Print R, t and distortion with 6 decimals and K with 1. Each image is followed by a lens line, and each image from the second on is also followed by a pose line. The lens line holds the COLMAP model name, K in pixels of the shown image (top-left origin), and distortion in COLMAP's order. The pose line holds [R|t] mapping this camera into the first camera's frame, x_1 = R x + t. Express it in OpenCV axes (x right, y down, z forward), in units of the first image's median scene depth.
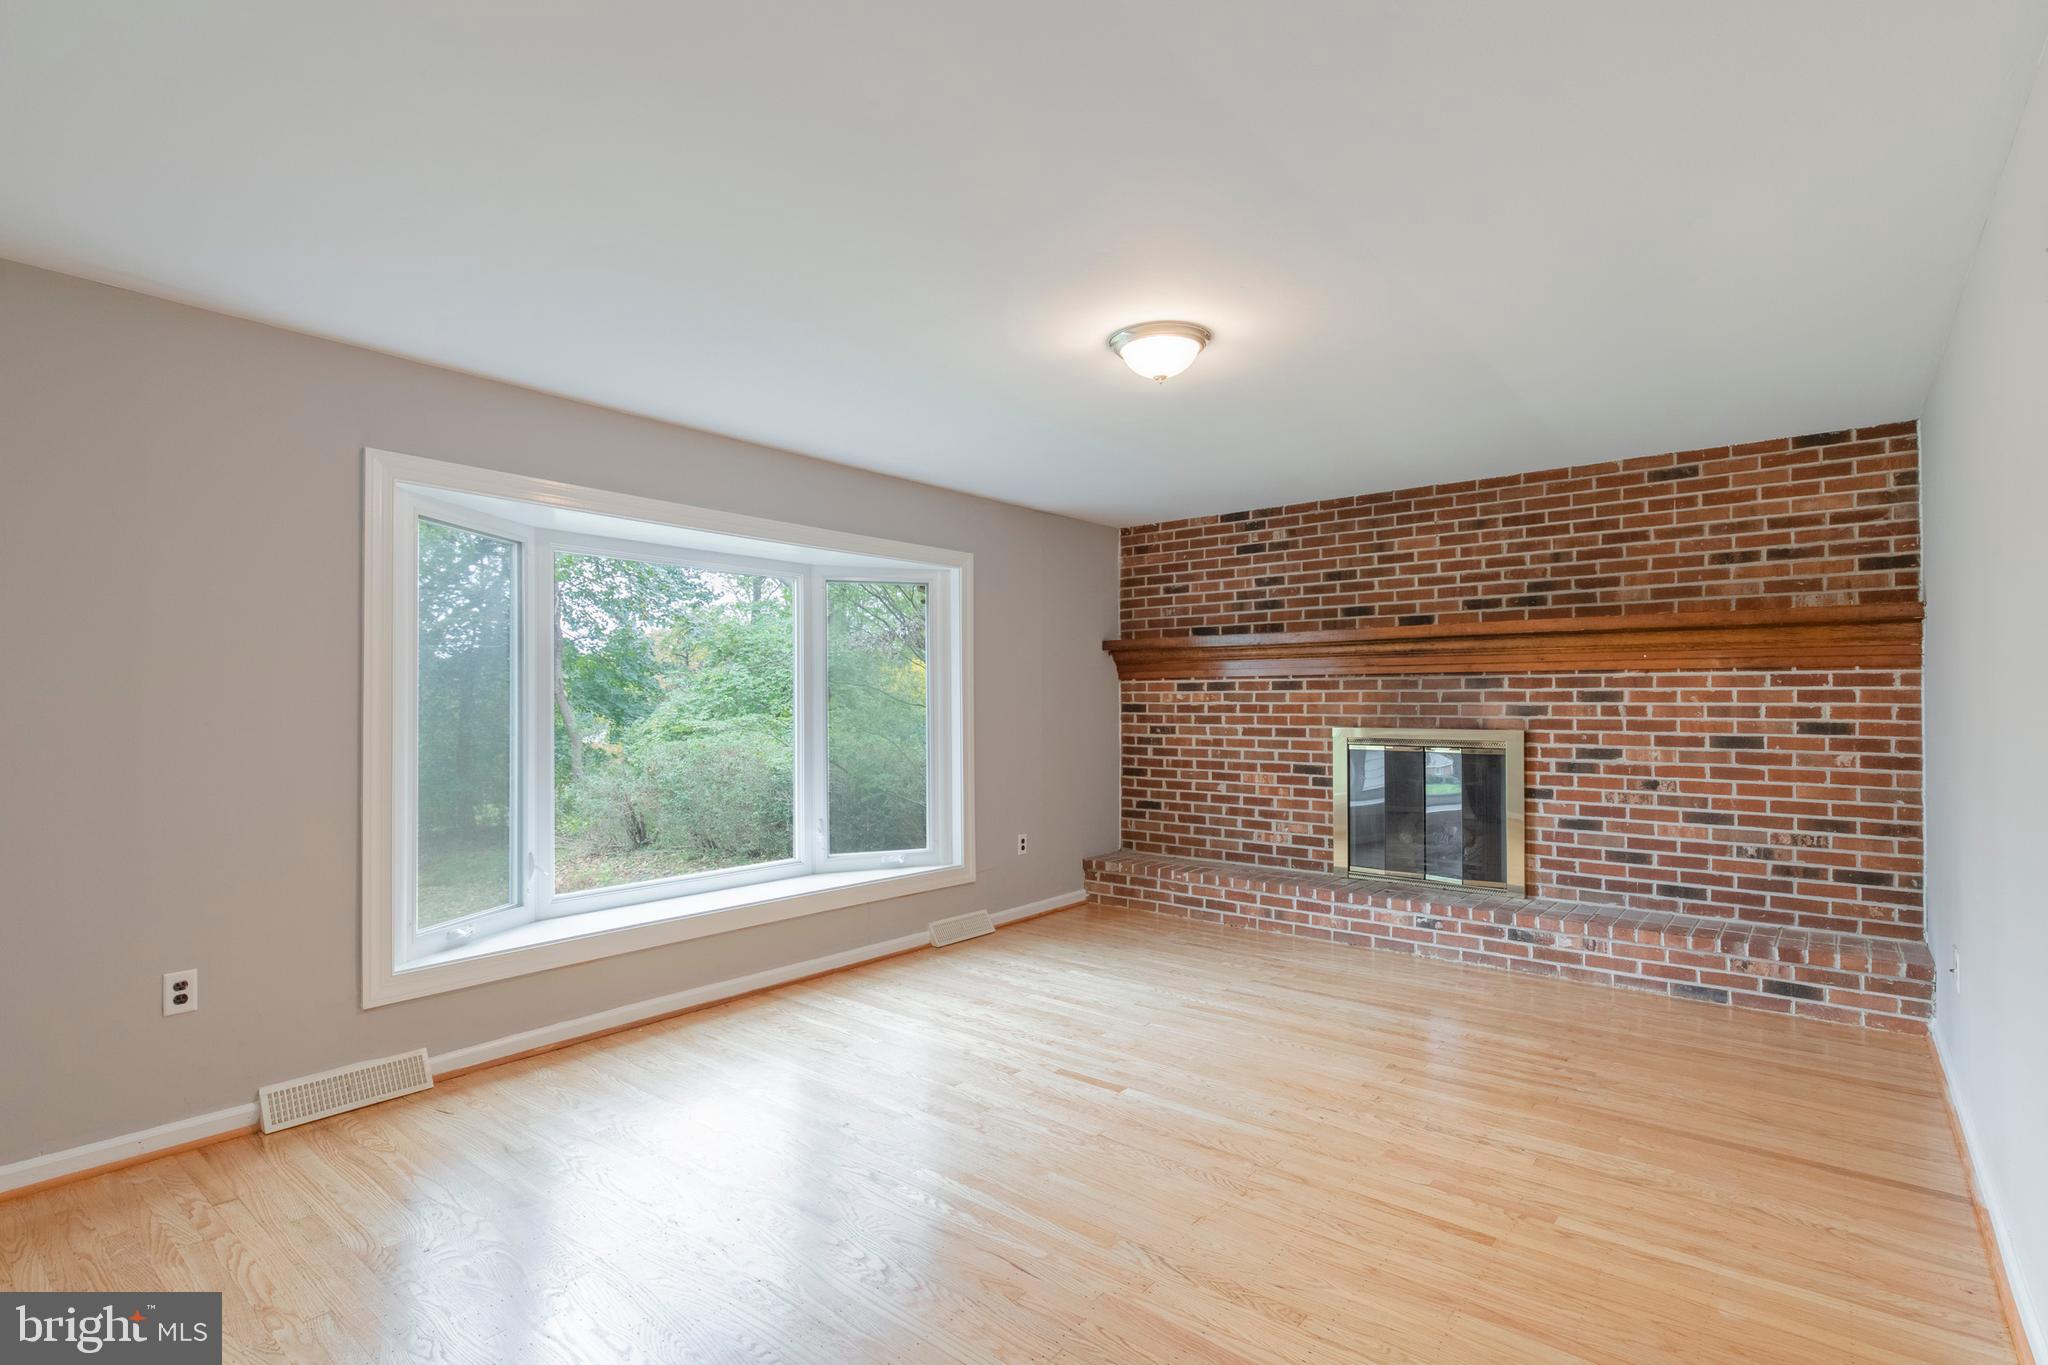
lens RADIAL K [[953.1, 0, 1023.4], [0, 953.1, 729.8], [0, 0, 1]] dist [0.020662, -0.003196]
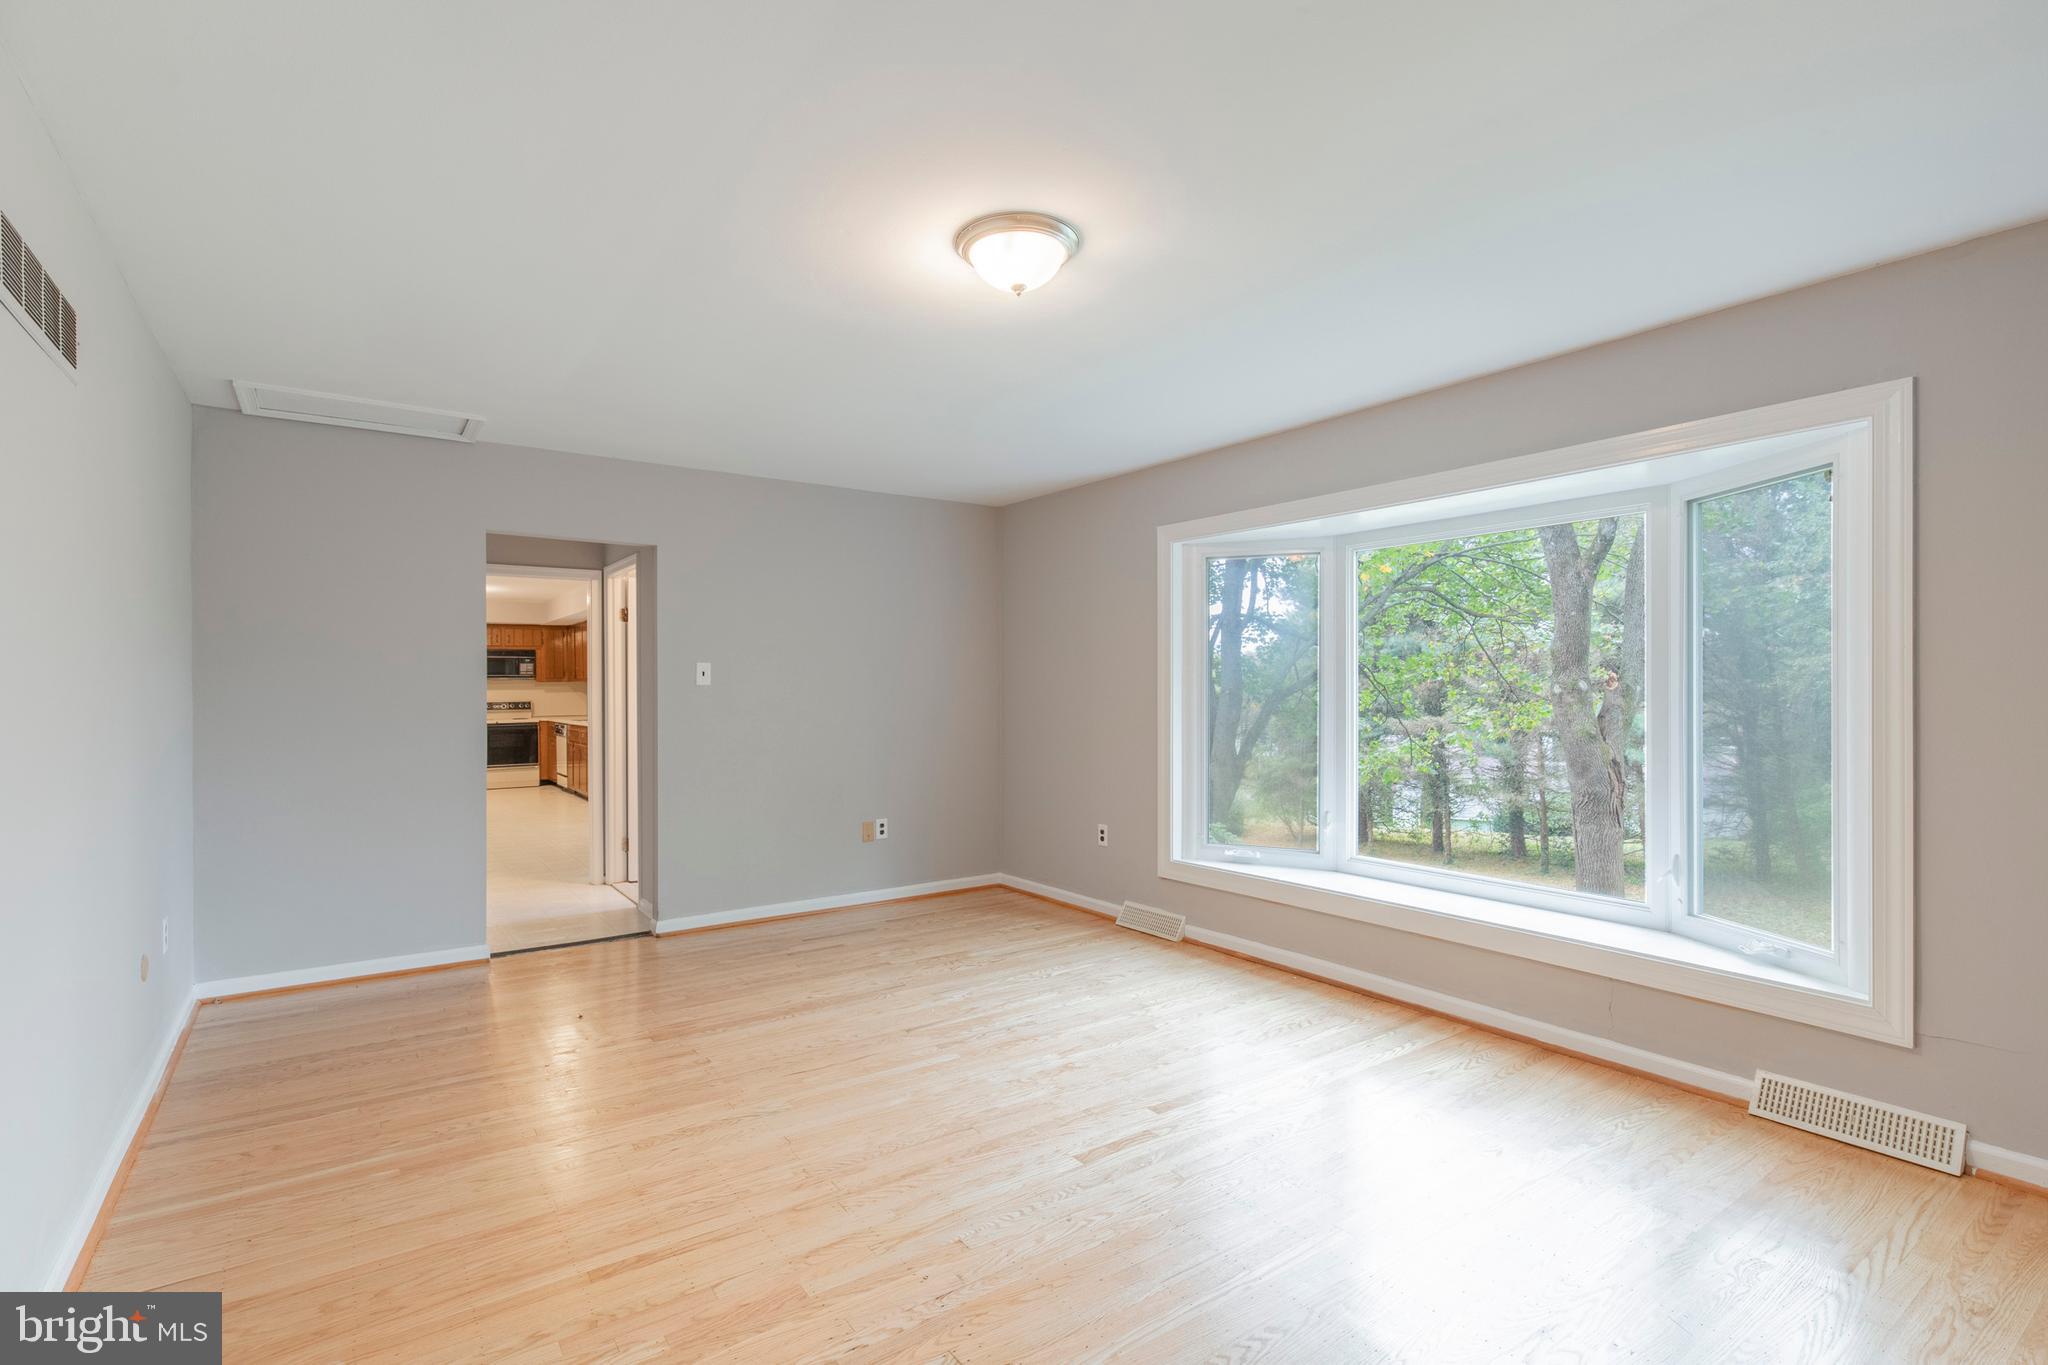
lens RADIAL K [[953.1, 0, 1029.8], [0, 953.1, 677.0], [0, 0, 1]] dist [0.020662, -0.003196]
pose [[-0.241122, -0.017539, -0.970336, 0.735087], [-0.028185, 0.999541, -0.011063, -0.014925], [0.970085, 0.024682, -0.241506, 0.930290]]
